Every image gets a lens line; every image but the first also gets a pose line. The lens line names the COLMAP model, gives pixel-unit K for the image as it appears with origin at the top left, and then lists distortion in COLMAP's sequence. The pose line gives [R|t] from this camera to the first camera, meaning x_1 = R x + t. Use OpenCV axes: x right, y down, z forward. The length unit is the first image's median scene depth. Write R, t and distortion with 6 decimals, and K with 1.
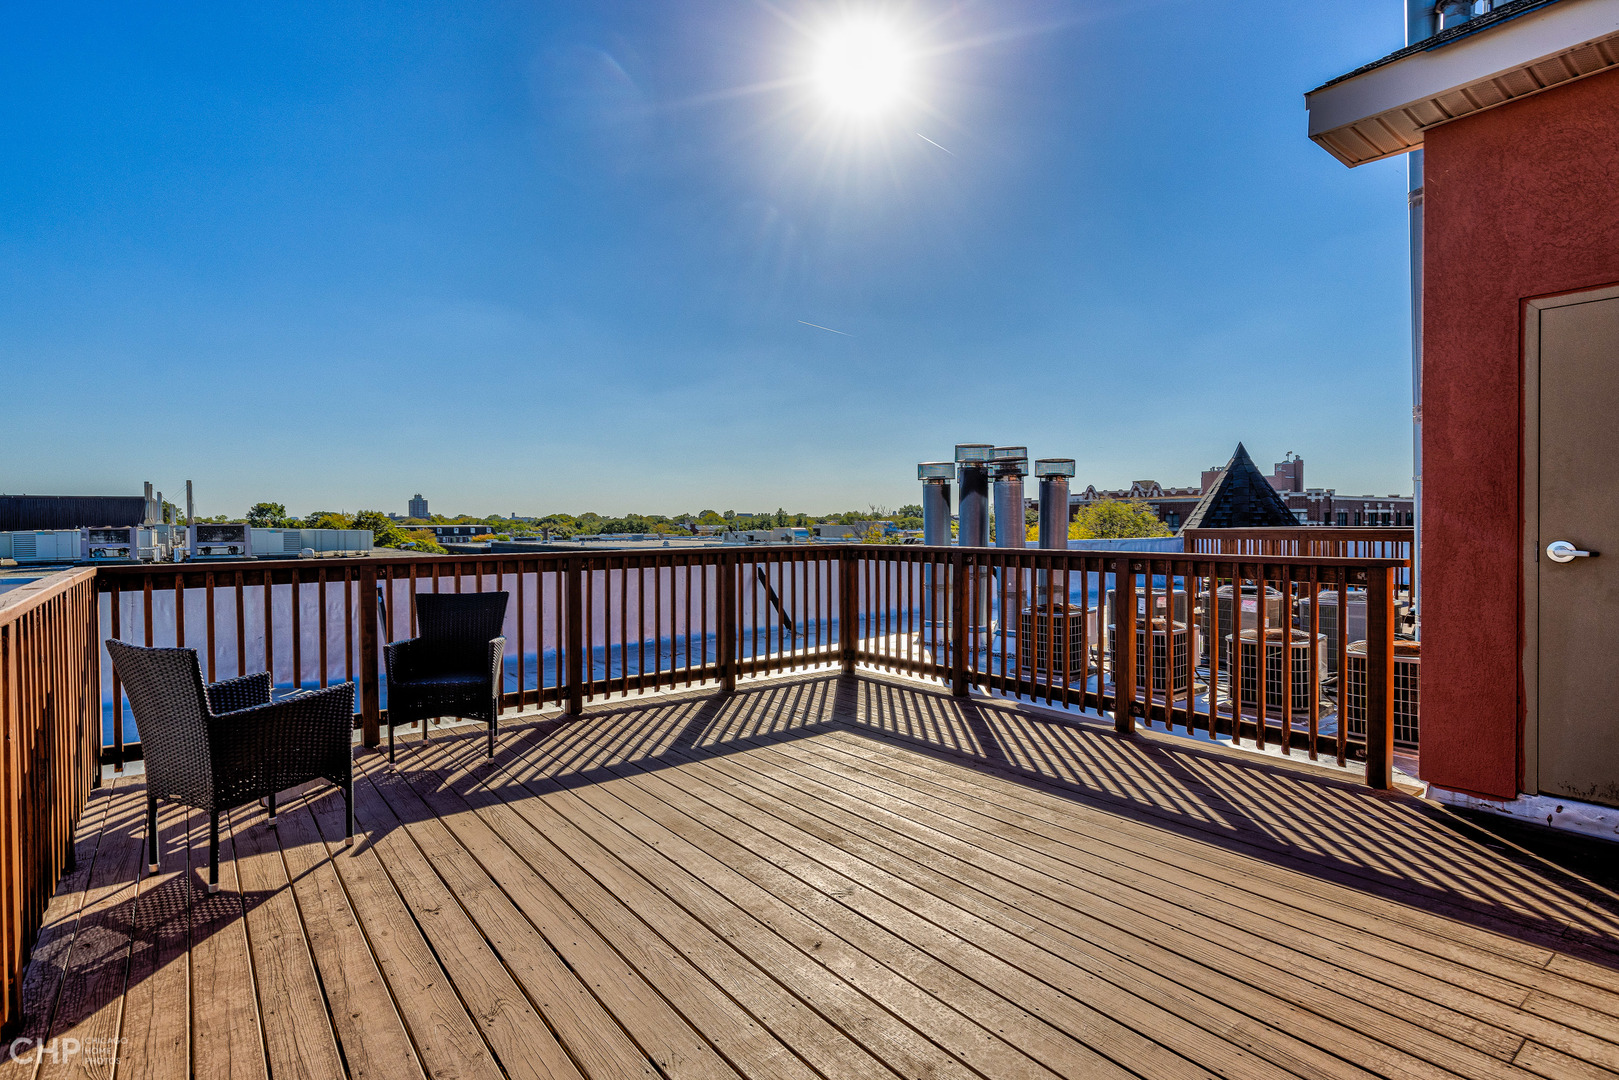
lens RADIAL K [[825.4, 0, 809.5], [0, 825.4, 540.0], [0, 0, 1]] dist [0.002343, 0.000296]
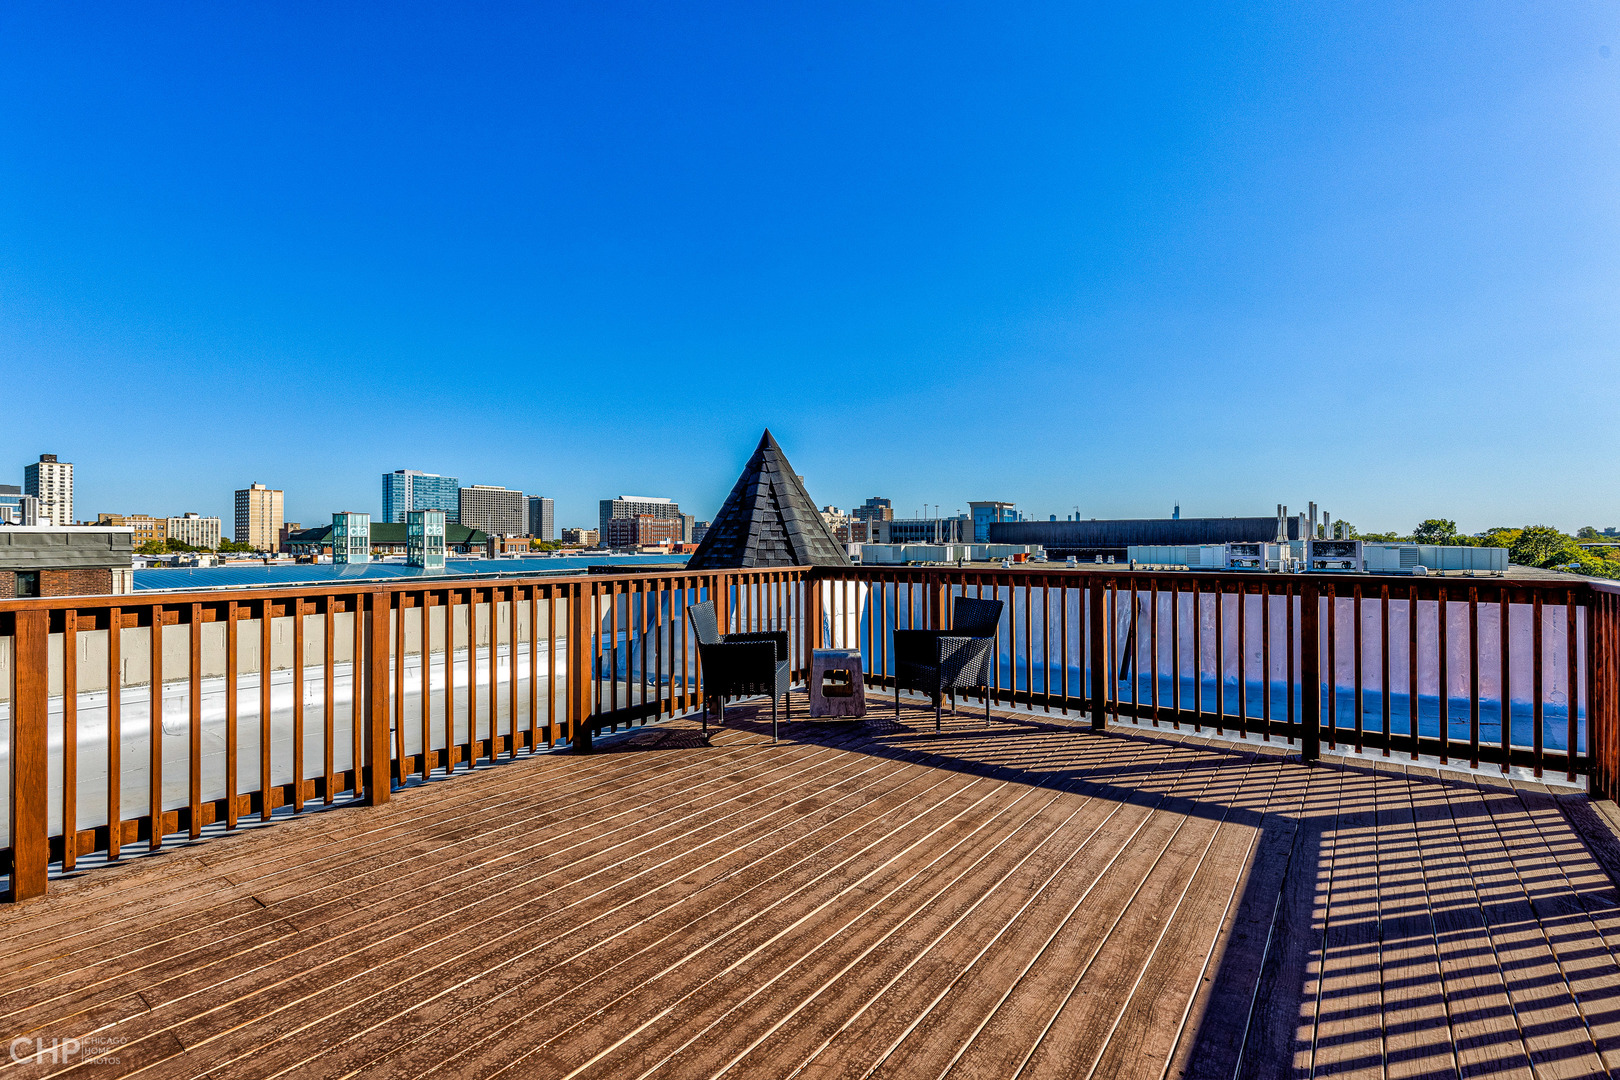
lens RADIAL K [[748.8, 0, 810.0], [0, 748.8, 540.0], [0, 0, 1]] dist [-0.001809, -0.000337]
pose [[0.276556, 0.004069, -0.960989, 0.187820], [-0.023160, 0.999729, -0.002432, -0.004712], [0.960719, 0.022929, 0.276576, 0.146043]]
